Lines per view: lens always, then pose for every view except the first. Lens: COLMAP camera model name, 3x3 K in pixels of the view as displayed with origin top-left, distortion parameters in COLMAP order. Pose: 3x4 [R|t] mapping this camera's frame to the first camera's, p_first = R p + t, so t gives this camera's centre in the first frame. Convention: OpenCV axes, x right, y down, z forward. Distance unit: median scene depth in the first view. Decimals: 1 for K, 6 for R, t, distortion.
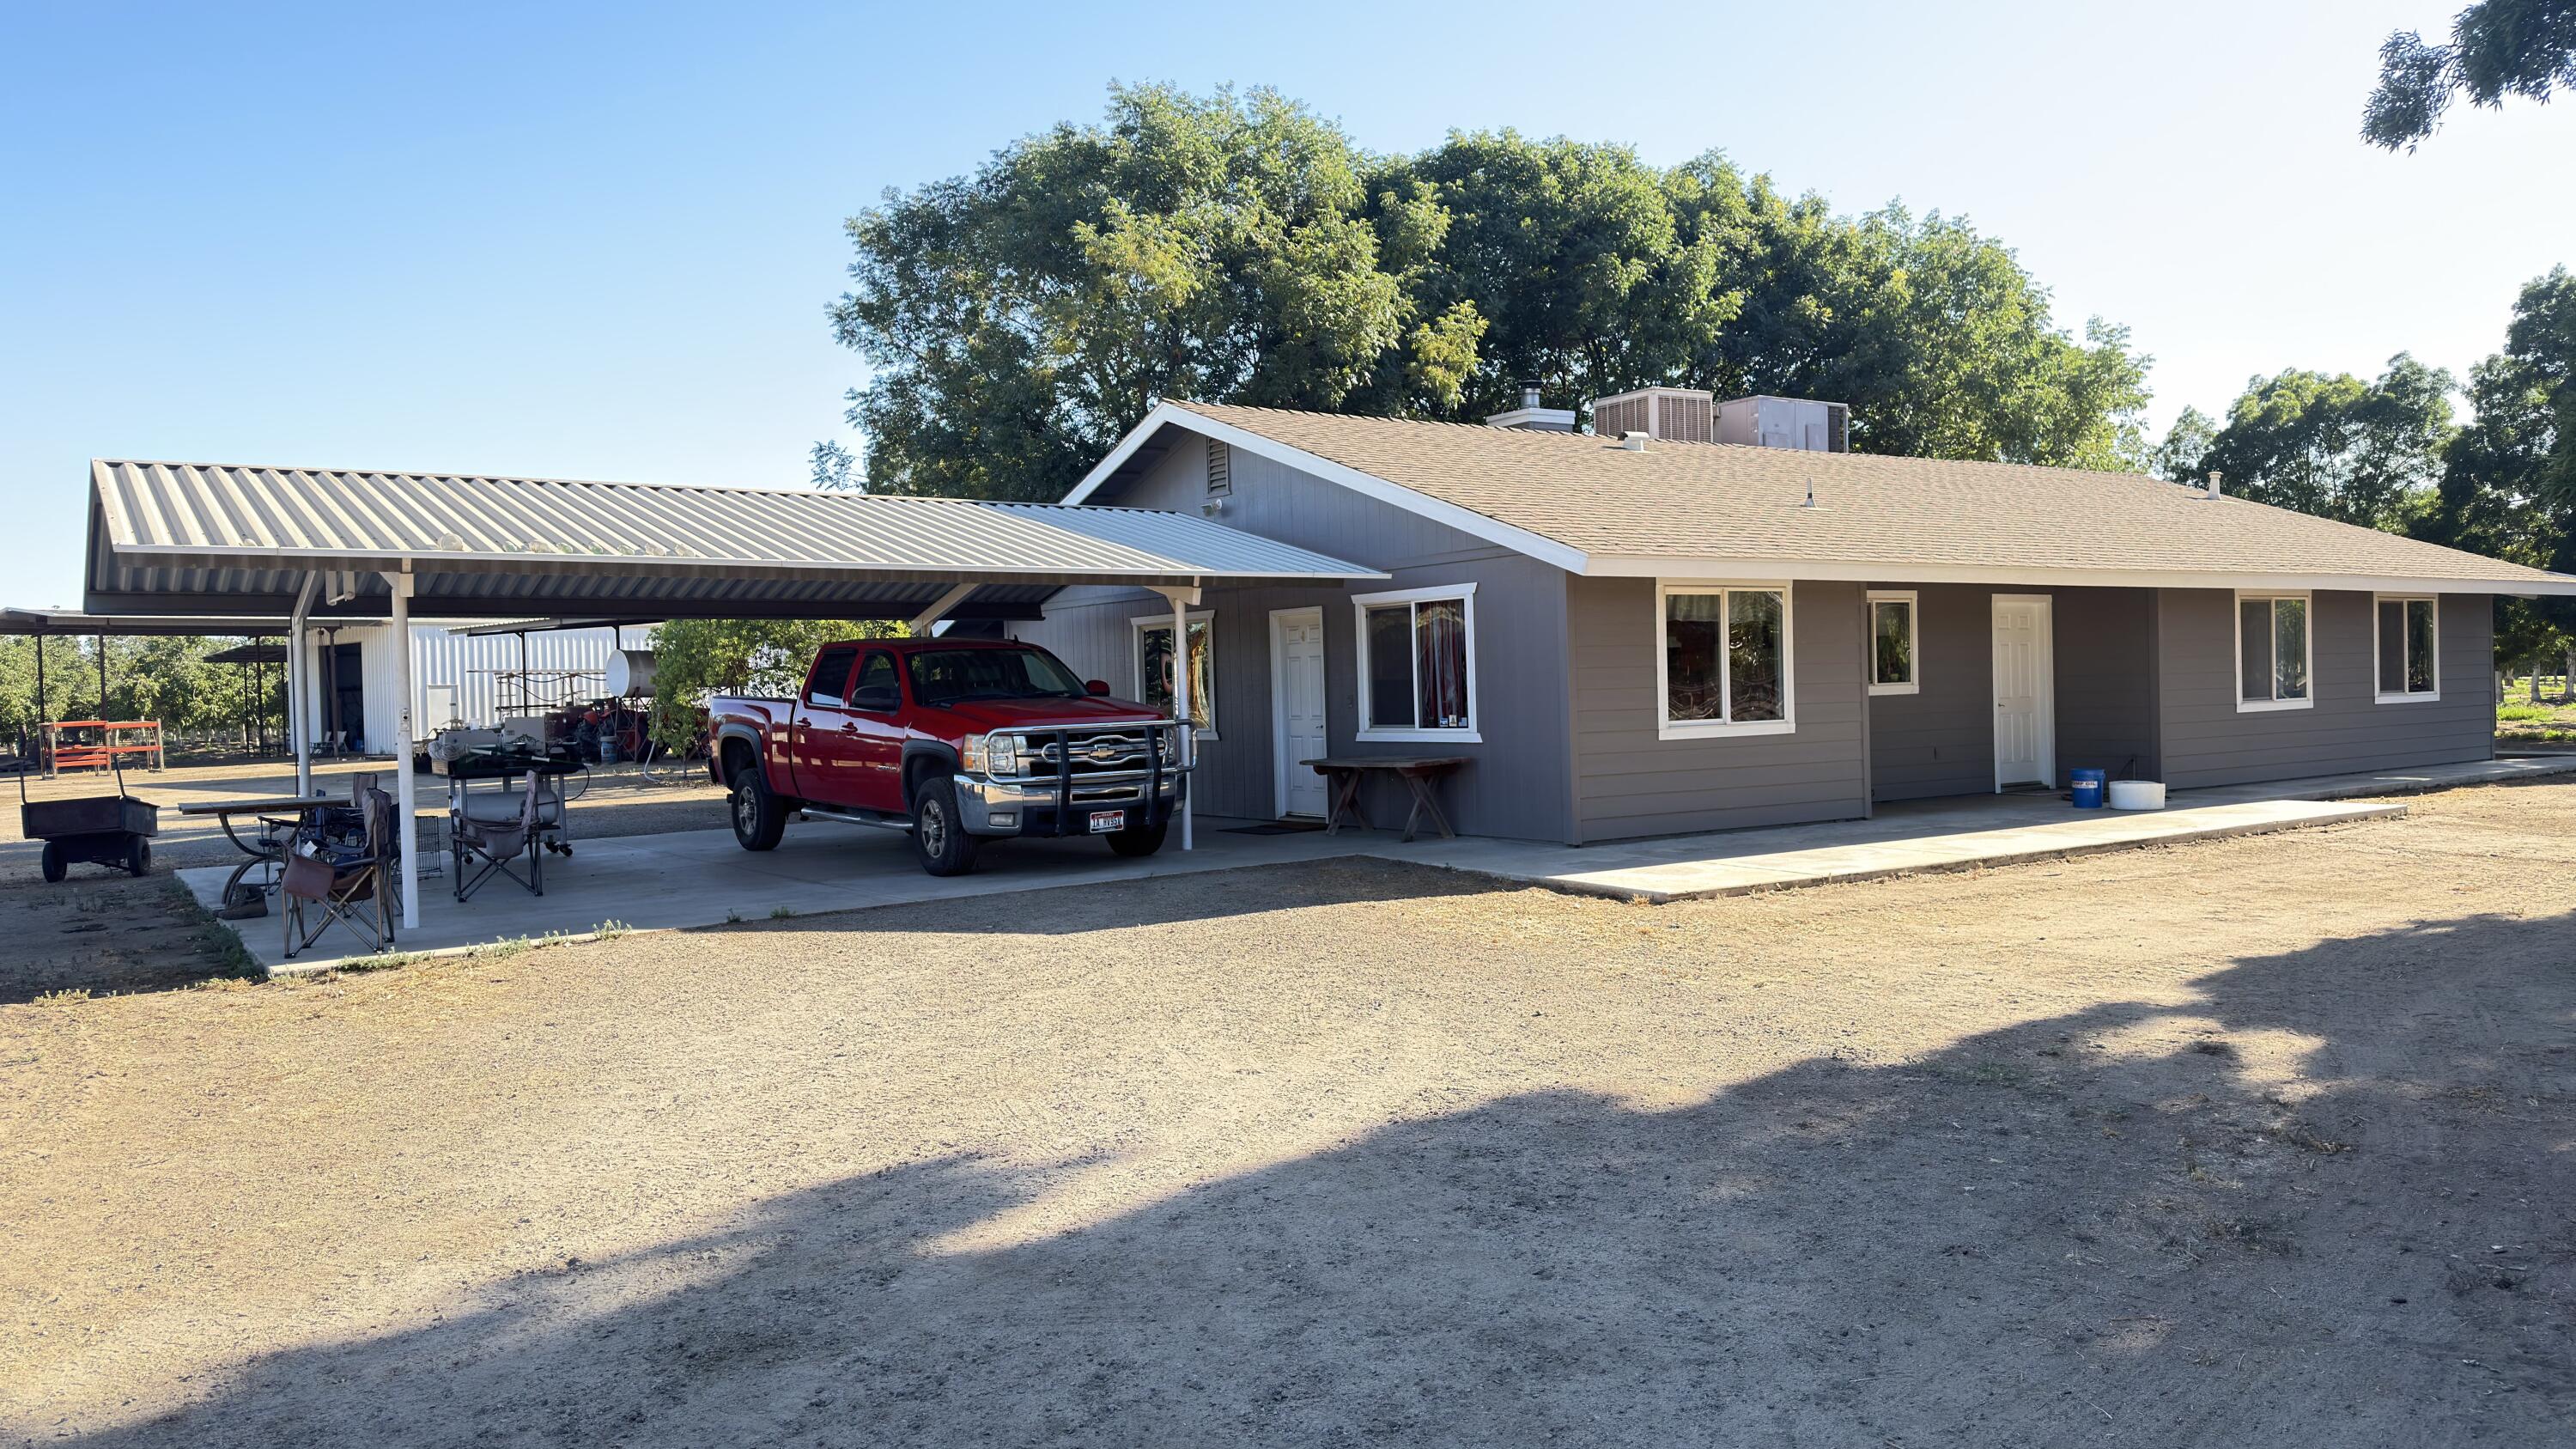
lens RADIAL K [[1804.2, 0, 1286.2], [0, 1804.2, 731.2], [0, 0, 1]] dist [0.100164, -0.142401]
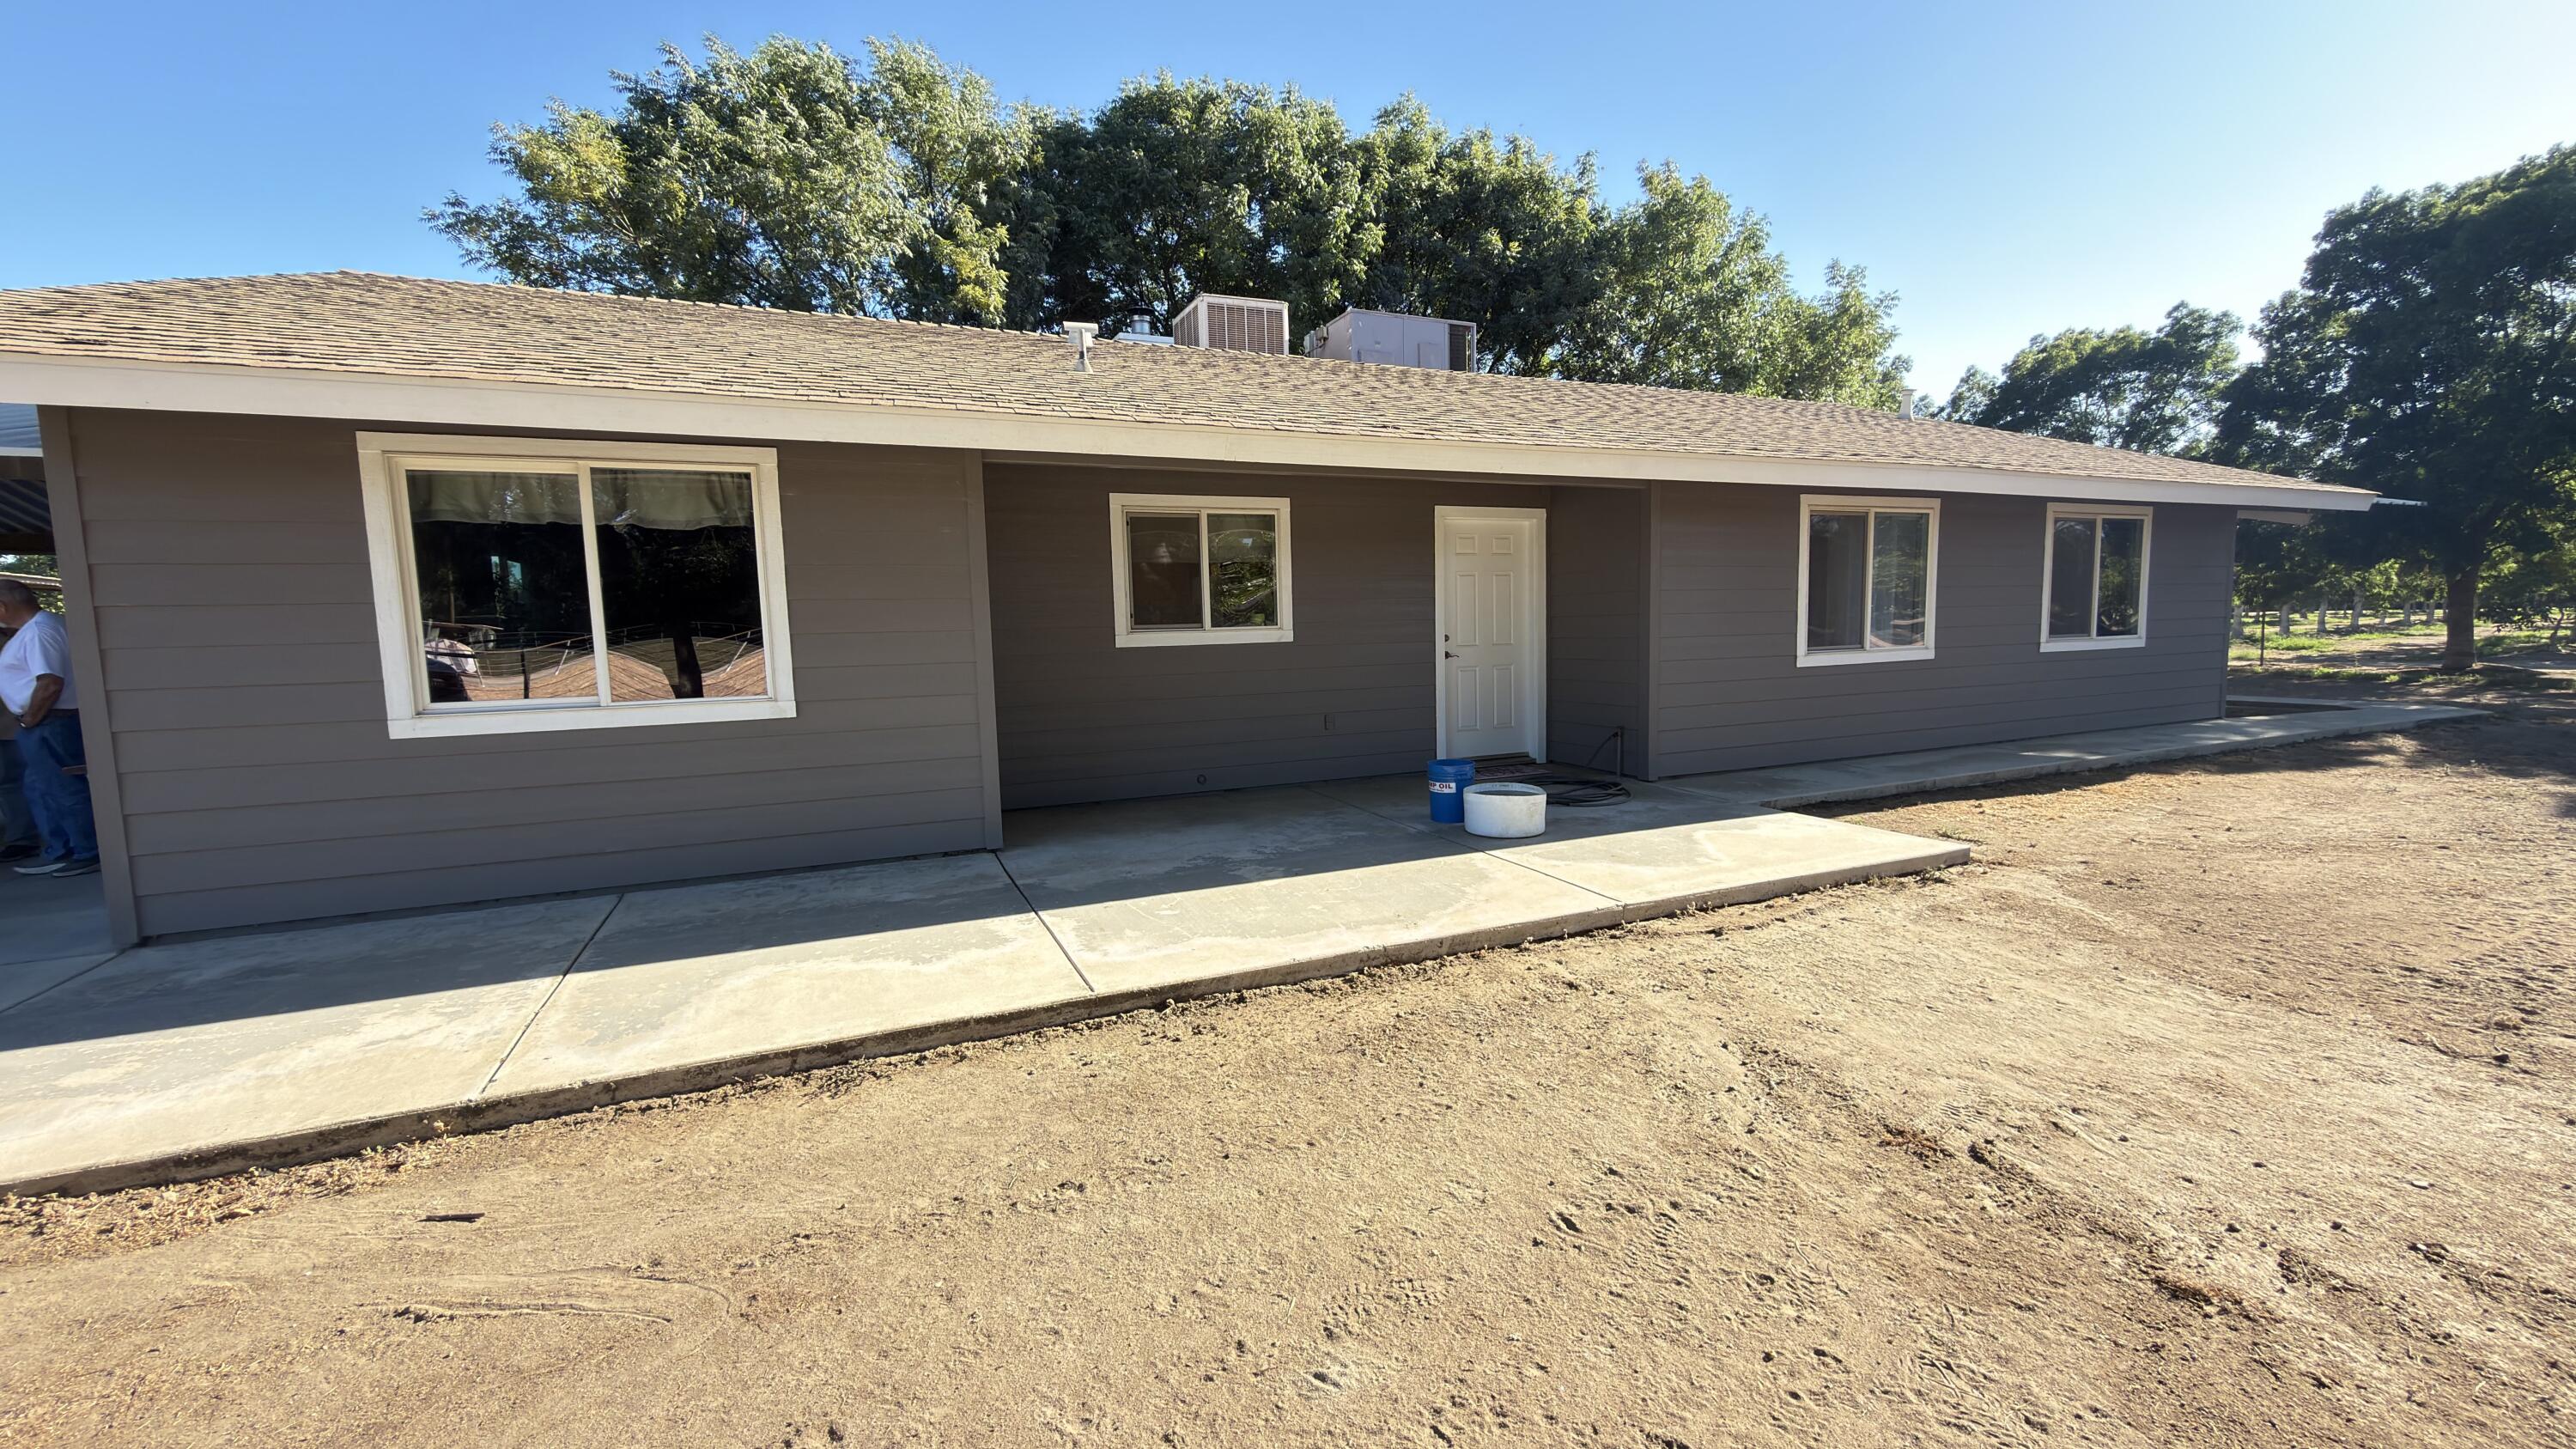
lens RADIAL K [[1031.2, 0, 1288.0], [0, 1031.2, 724.5], [0, 0, 1]] dist [-0.010740, -0.000082]
pose [[0.980641, 0.019137, -0.194878, 0.453741], [-0.003570, 0.996795, 0.079923, -0.021869], [0.195783, -0.077680, 0.977566, 0.634842]]
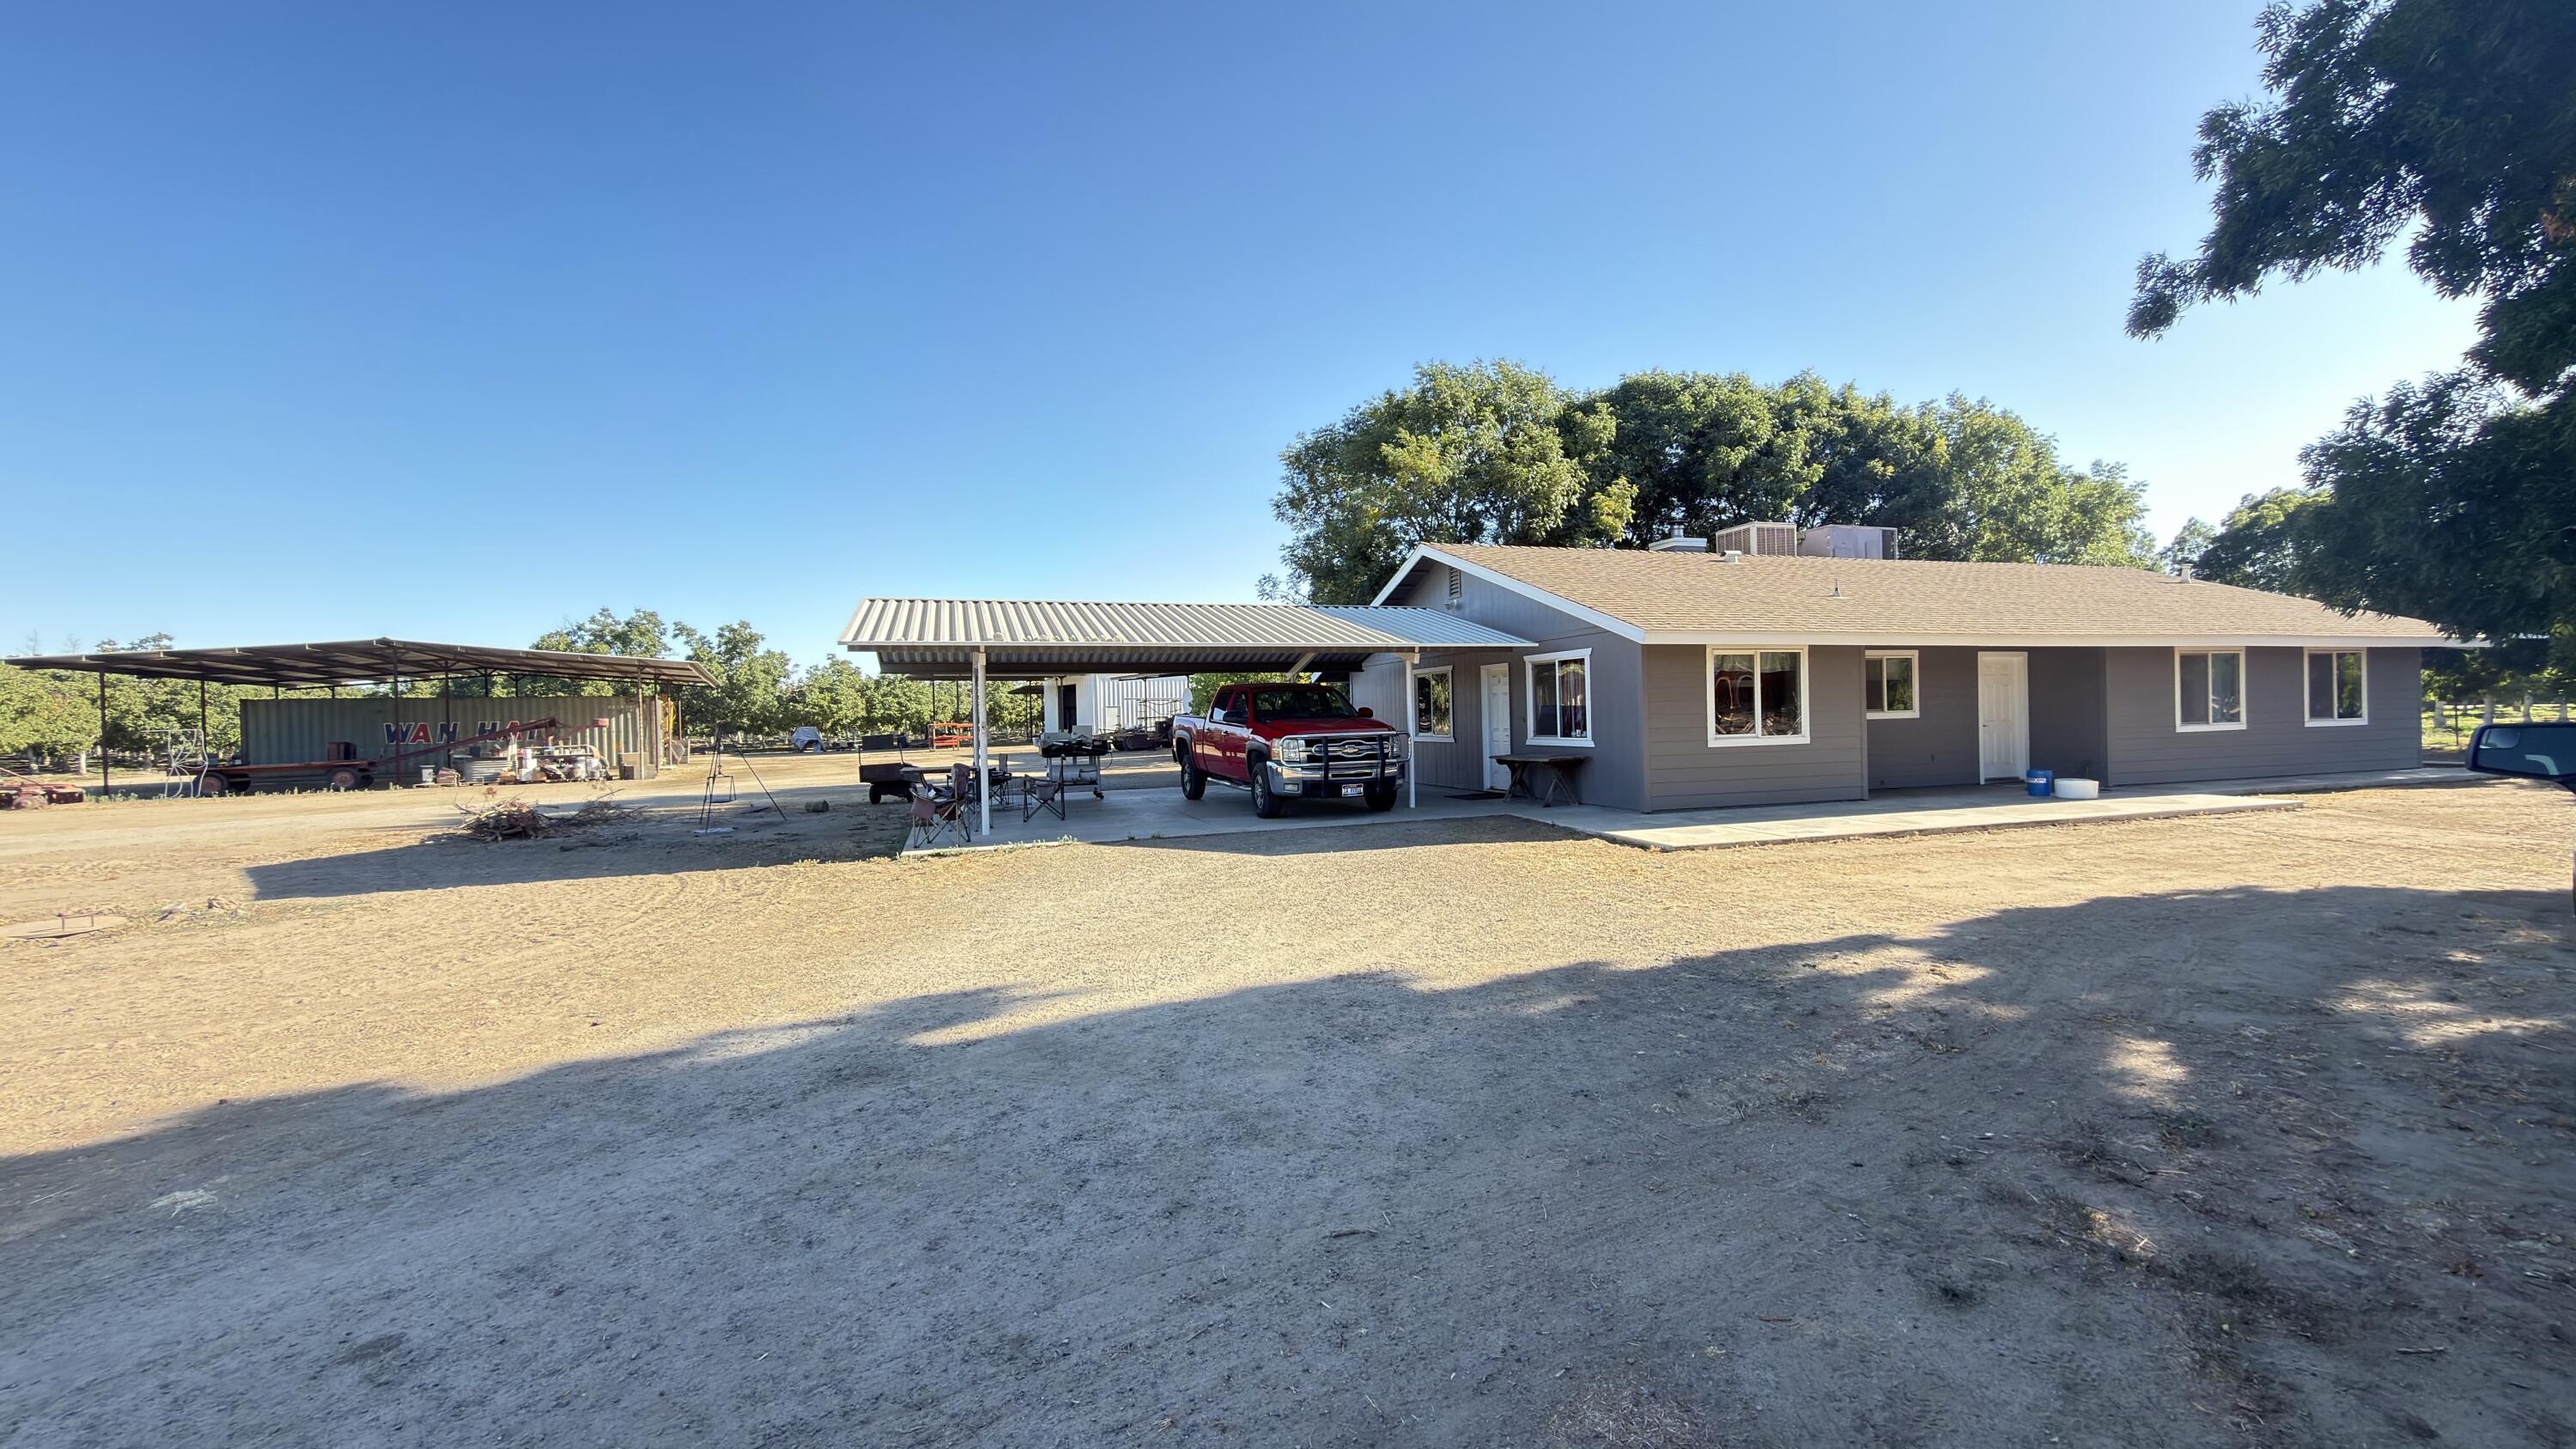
lens RADIAL K [[1039.5, 0, 1284.4], [0, 1039.5, 721.3], [0, 0, 1]] dist [0.000332, 0.000168]
pose [[0.957285, 0.007331, -0.289054, 0.097261], [-0.010349, 0.999907, -0.008912, -0.004787], [0.288962, 0.011522, 0.957271, 0.022723]]
